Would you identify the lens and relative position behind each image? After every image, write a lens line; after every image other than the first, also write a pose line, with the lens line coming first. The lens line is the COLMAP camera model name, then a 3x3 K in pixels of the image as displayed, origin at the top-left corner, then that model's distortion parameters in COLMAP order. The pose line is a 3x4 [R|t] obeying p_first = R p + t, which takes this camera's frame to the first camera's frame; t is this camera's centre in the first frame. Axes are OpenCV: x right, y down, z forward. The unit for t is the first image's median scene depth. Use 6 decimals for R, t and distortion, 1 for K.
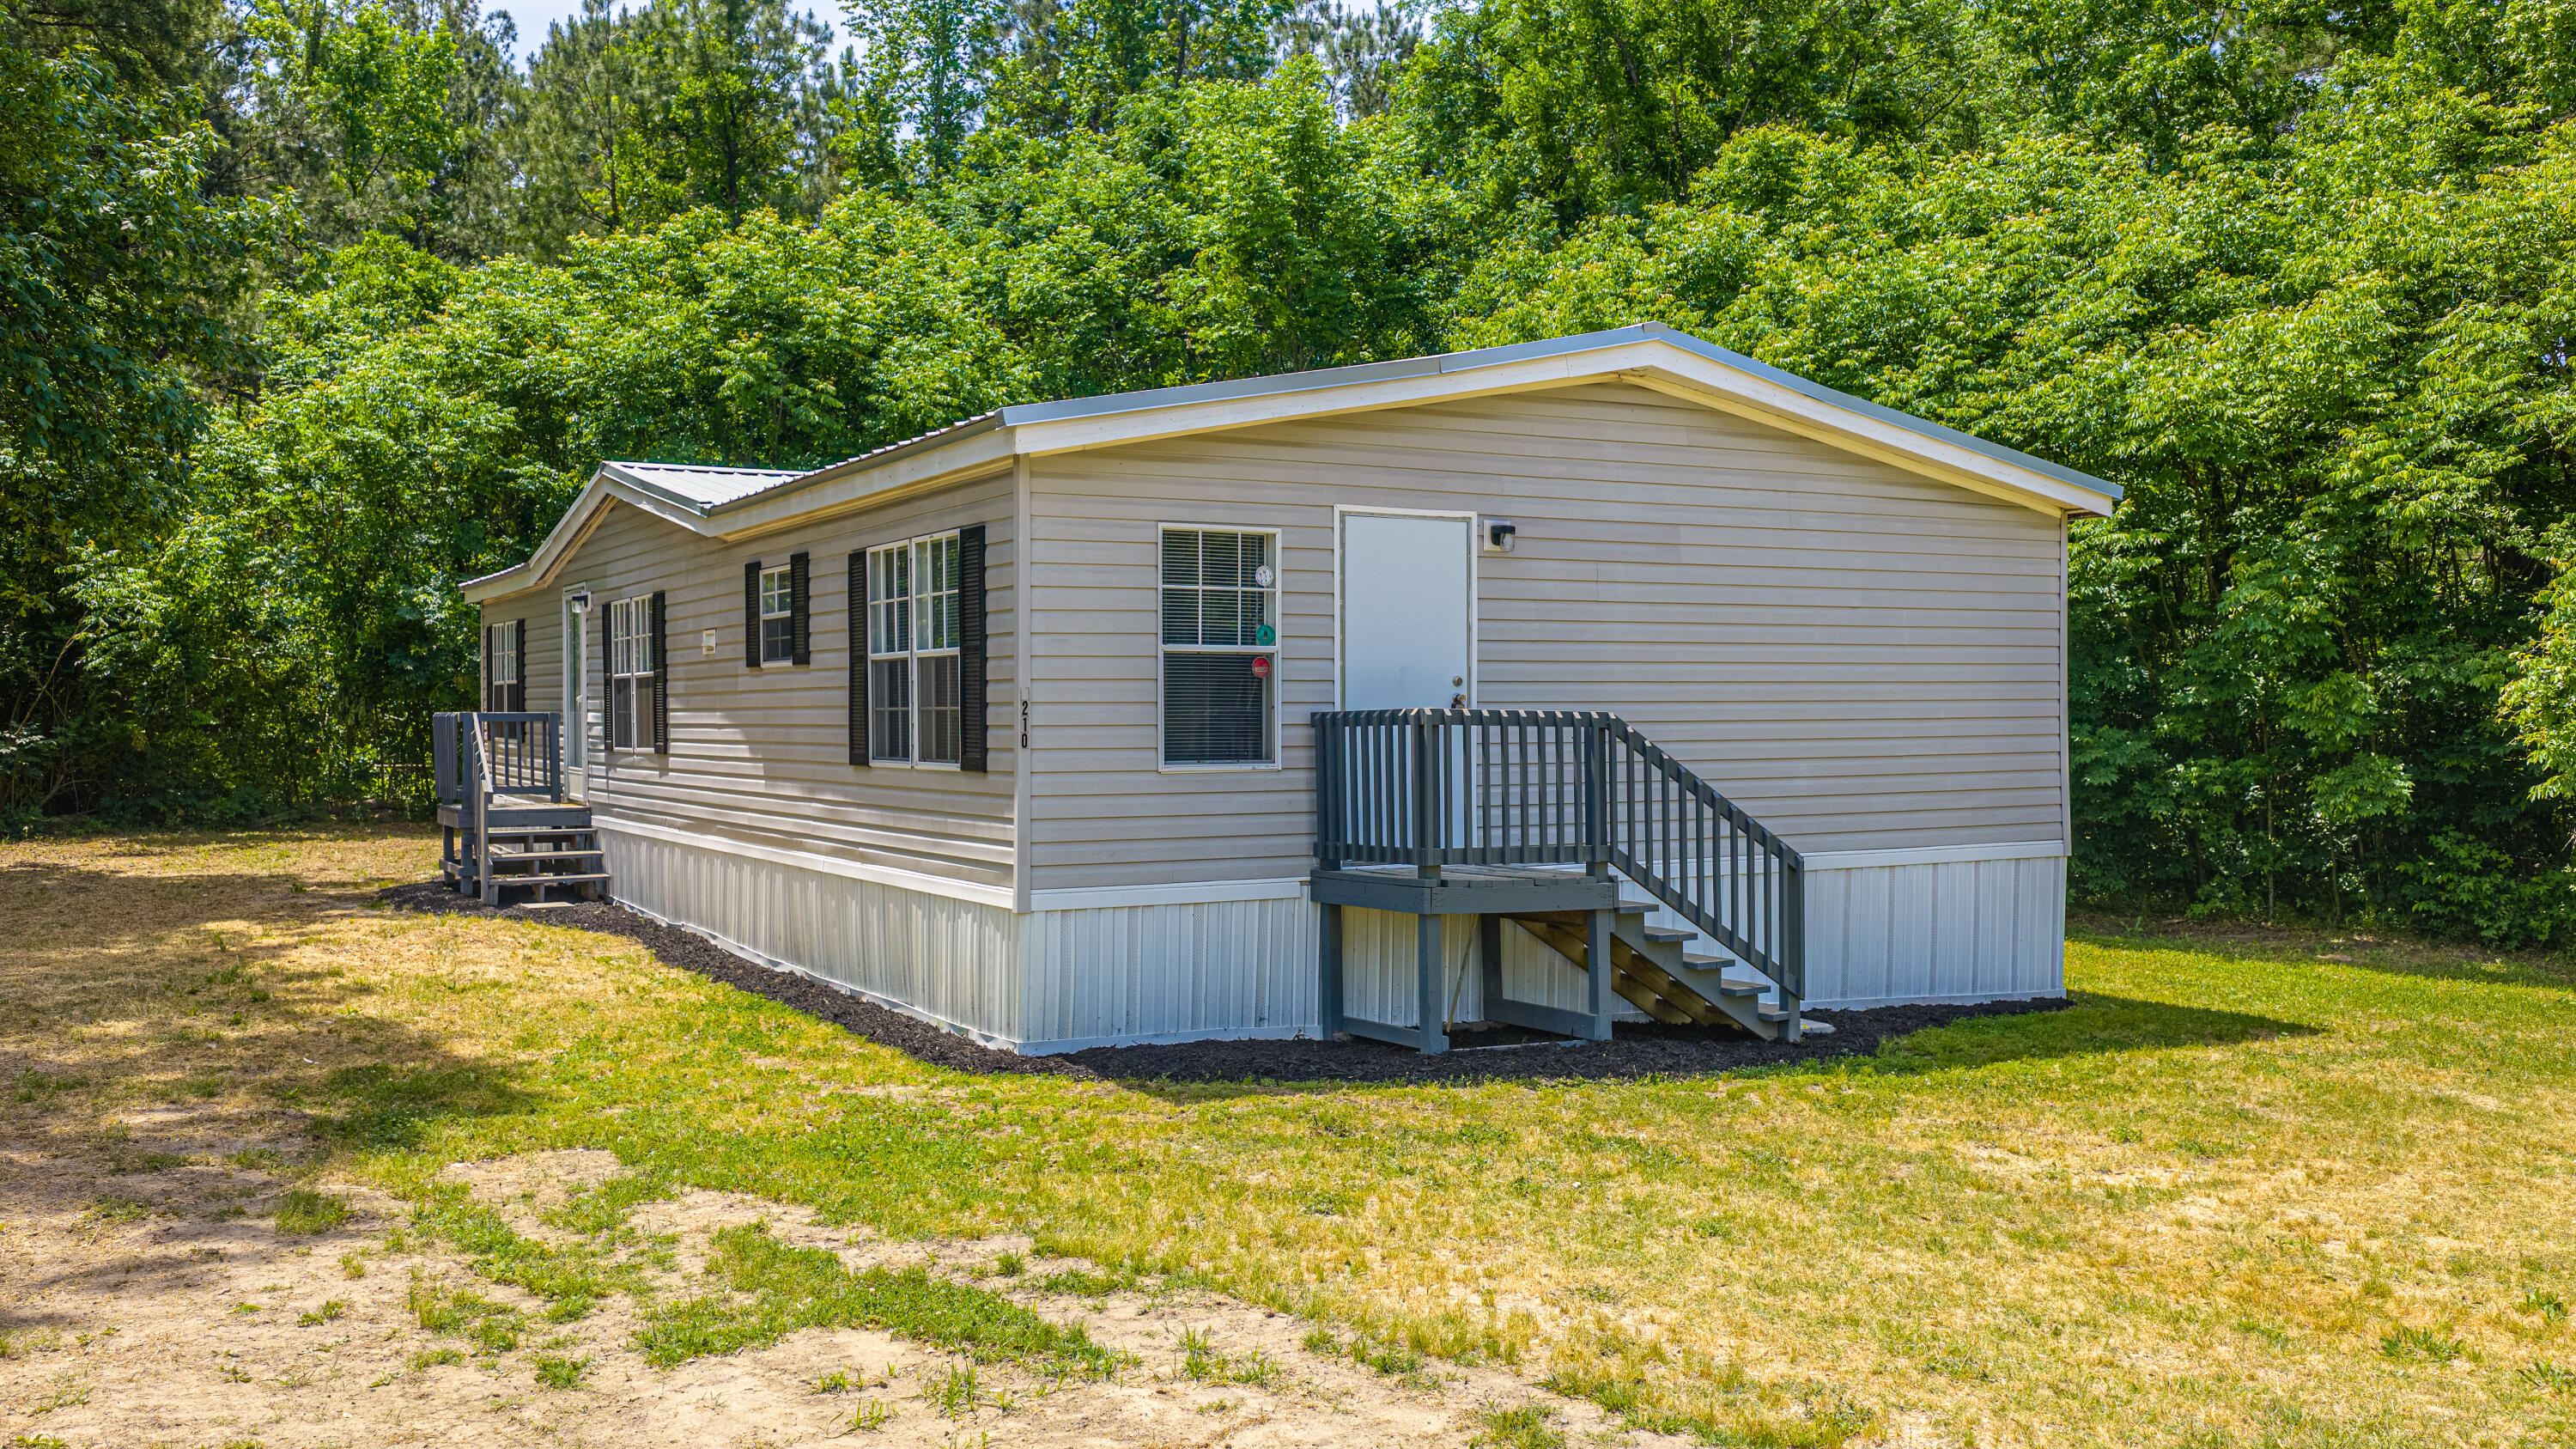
lens RADIAL K [[2136.1, 0, 1300.0], [0, 2136.1, 726.1], [0, 0, 1]] dist [0.021979, -0.060832]
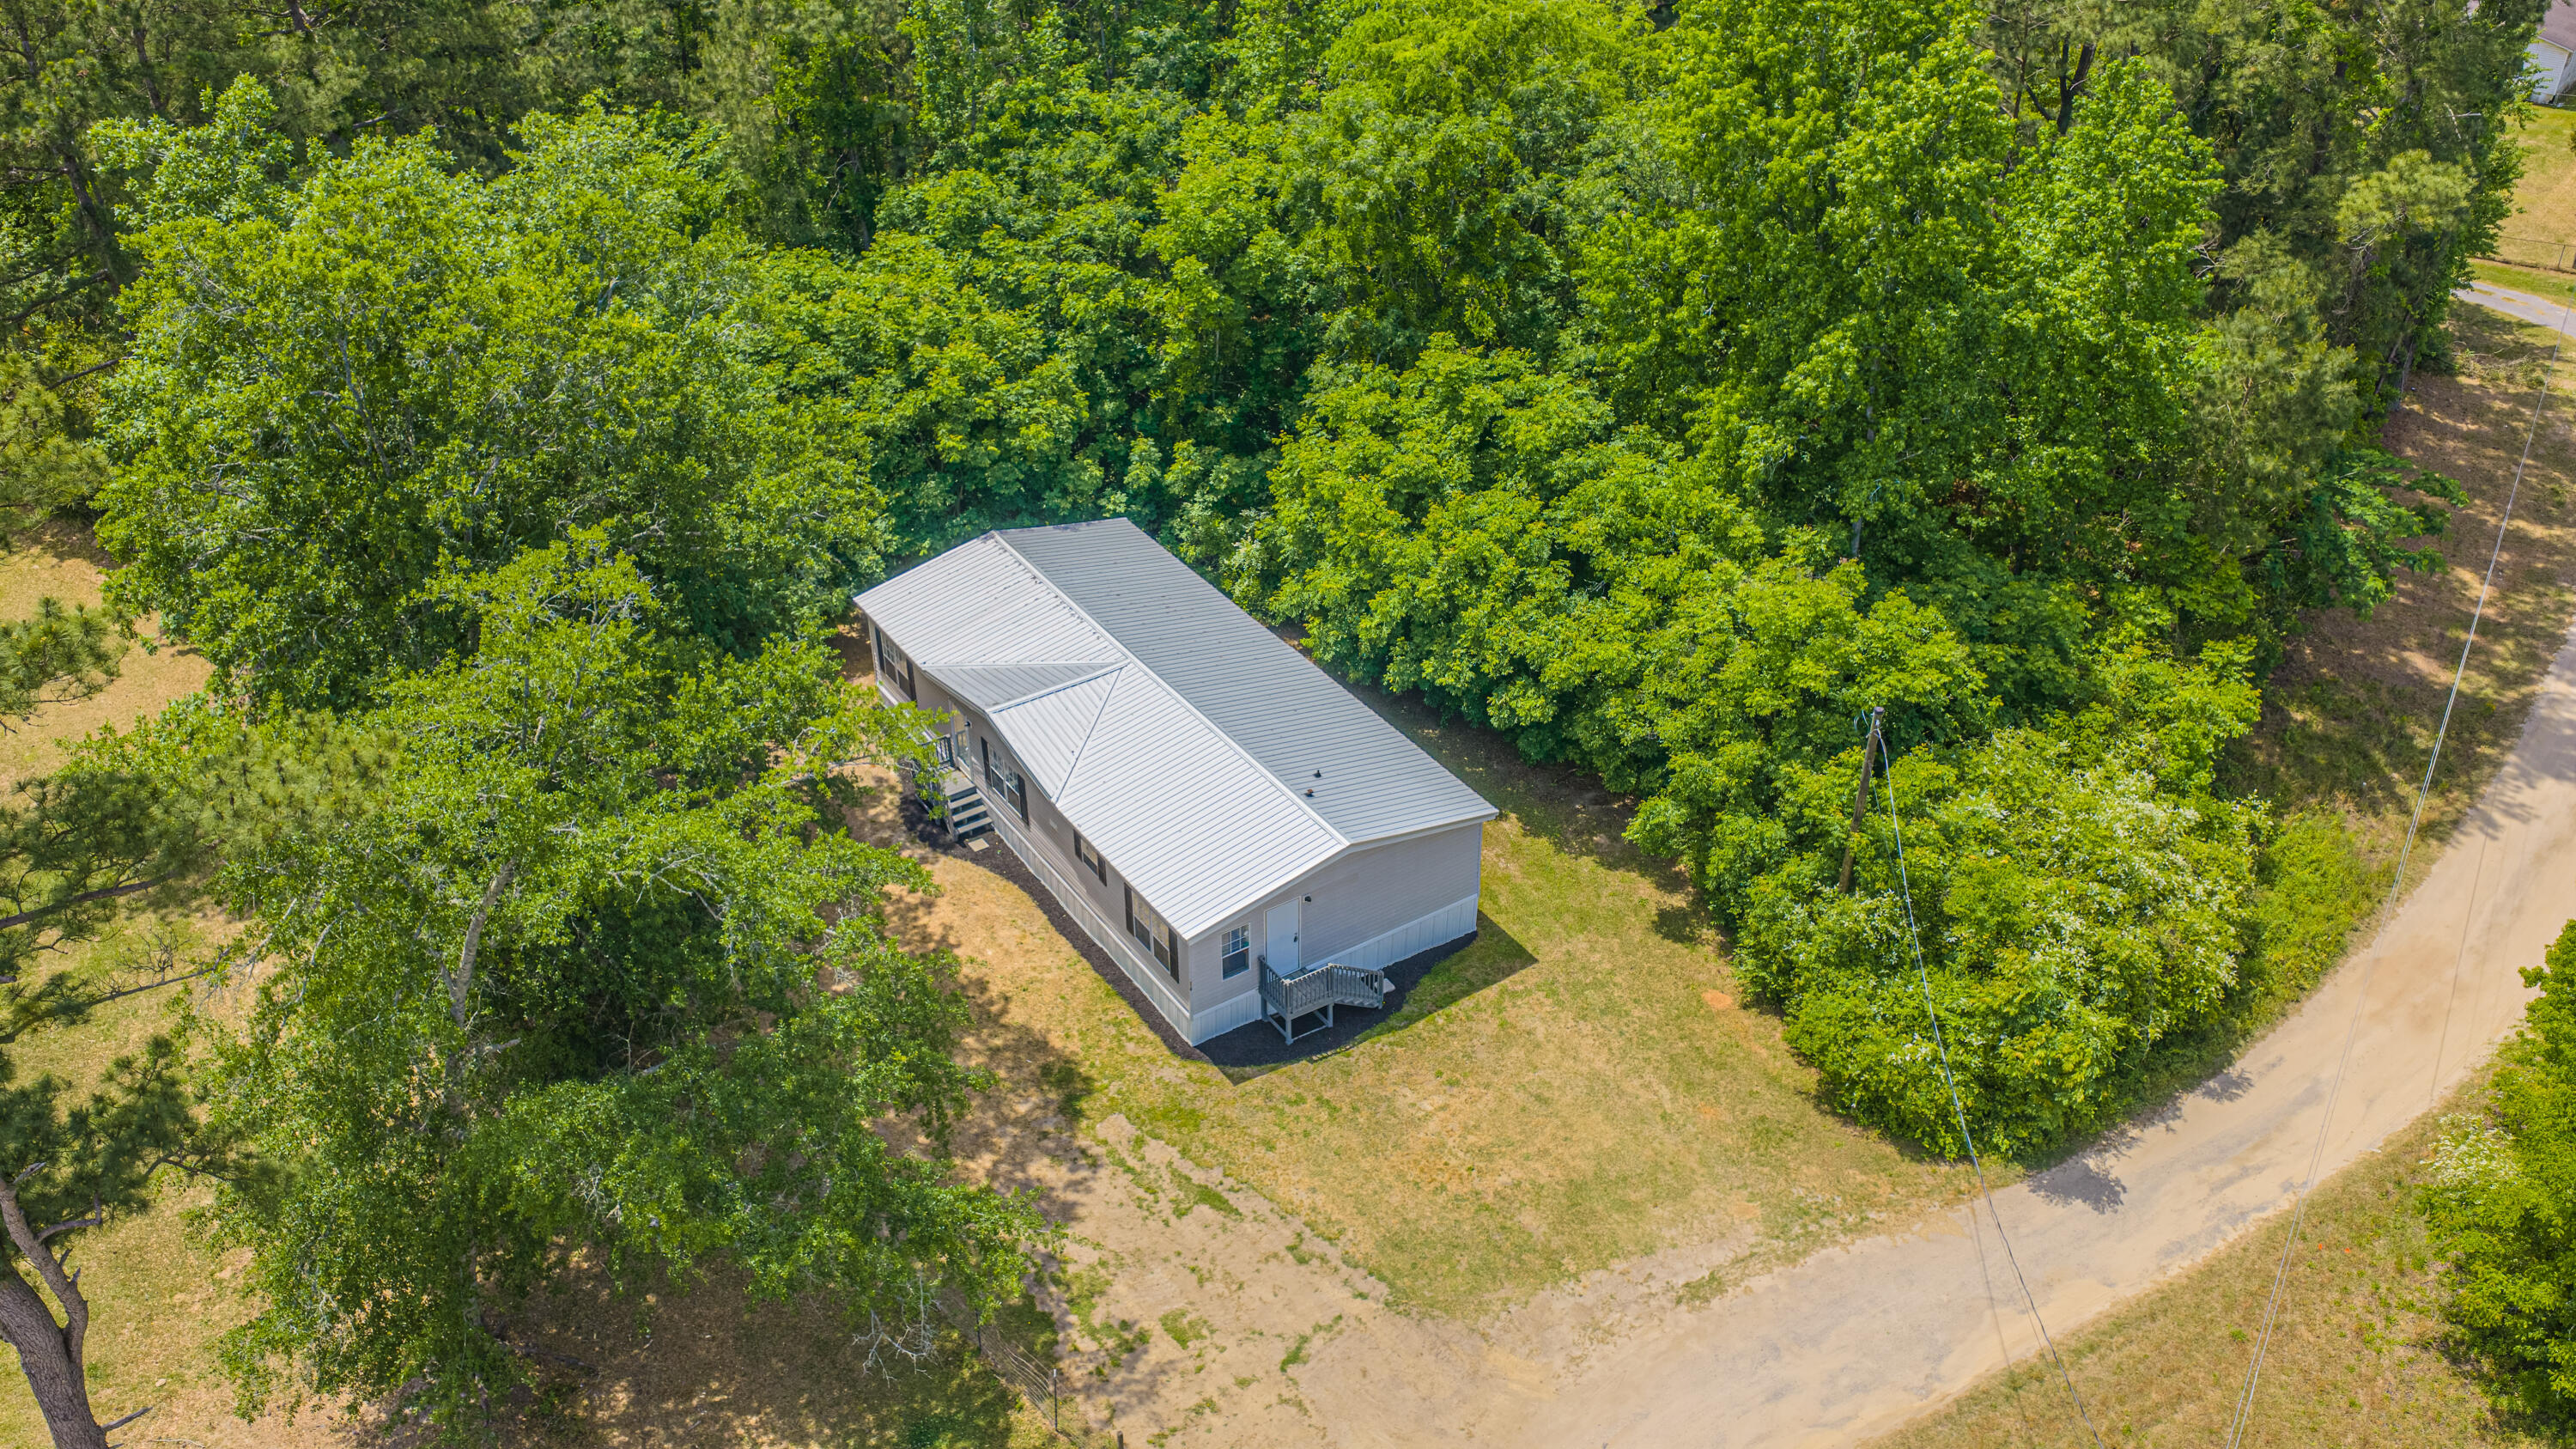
lens RADIAL K [[2136.1, 0, 1292.2], [0, 2136.1, 725.4], [0, 0, 1]] dist [0.021979, -0.060832]
pose [[0.998170, -0.032763, 0.050816, -0.078356], [-0.000242, 0.838283, 0.545235, -1.663741], [-0.060462, -0.544250, 0.836741, -1.365321]]
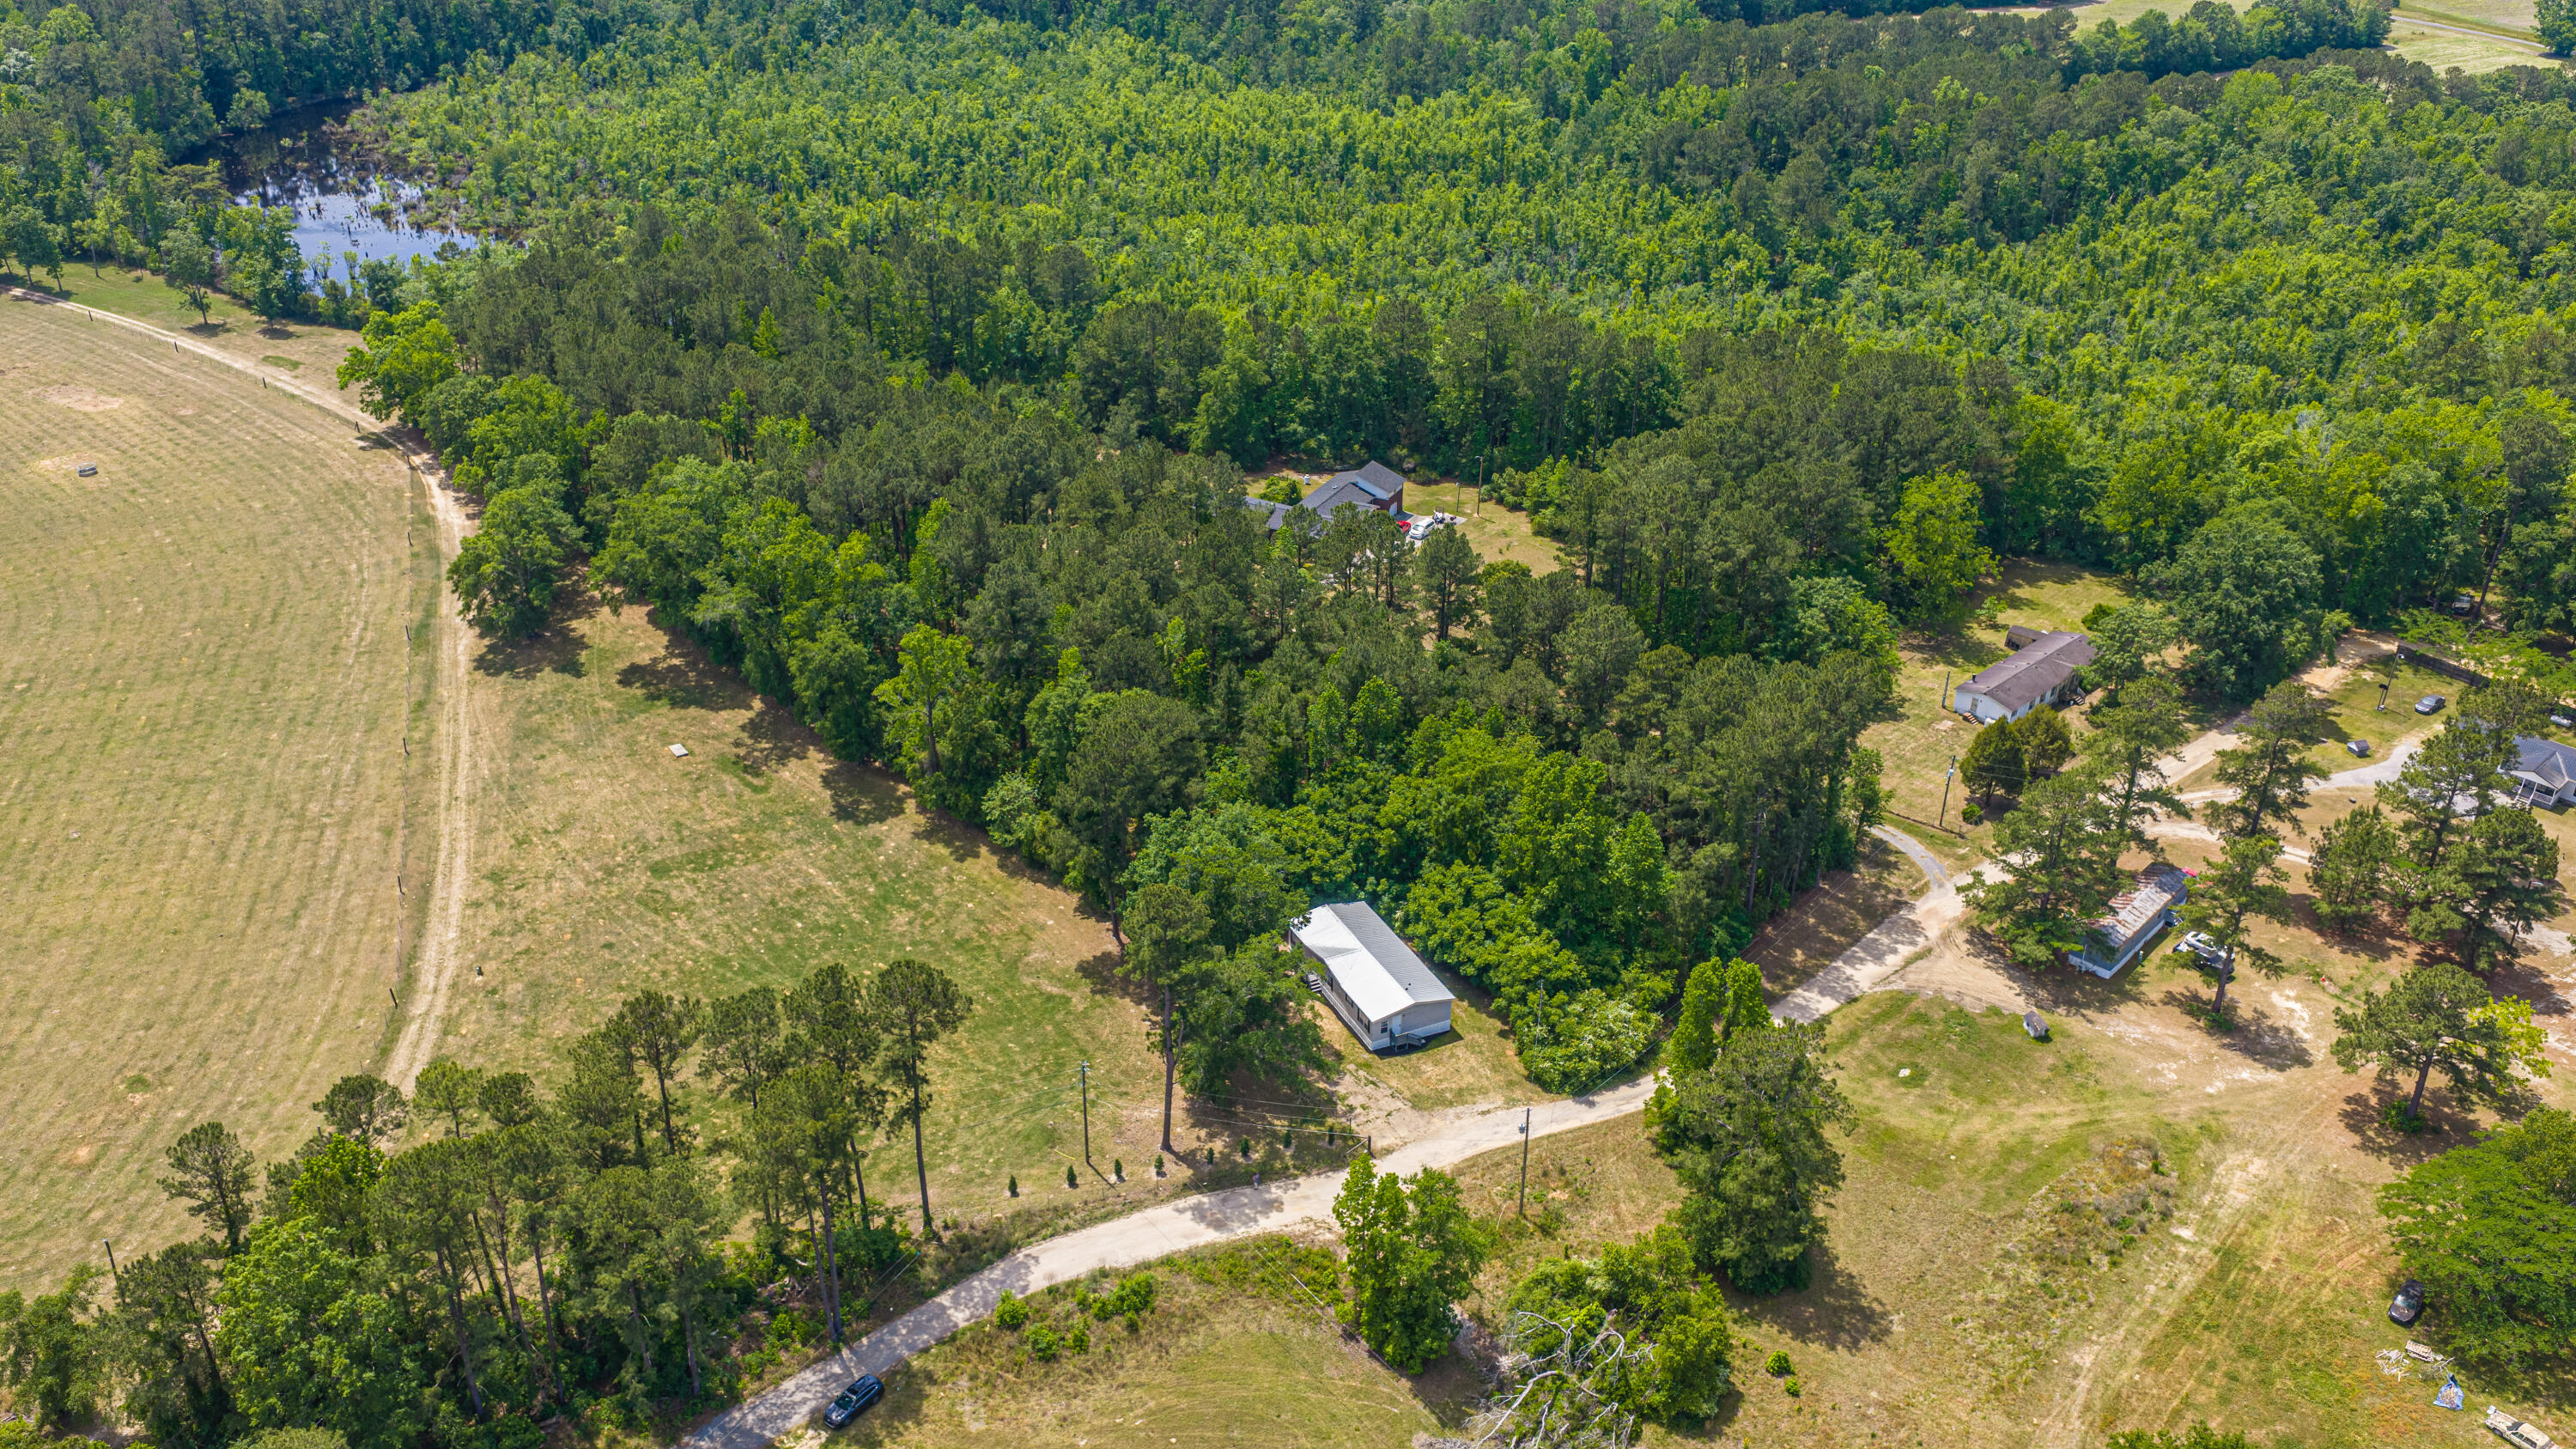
lens RADIAL K [[2136.1, 0, 1287.5], [0, 2136.1, 712.7], [0, 0, 1]] dist [0.021979, -0.060832]
pose [[0.997630, 0.047700, -0.049580, -0.051099], [-0.019305, 0.885762, 0.463737, -6.159634], [0.066036, -0.461682, 0.884584, -7.825469]]
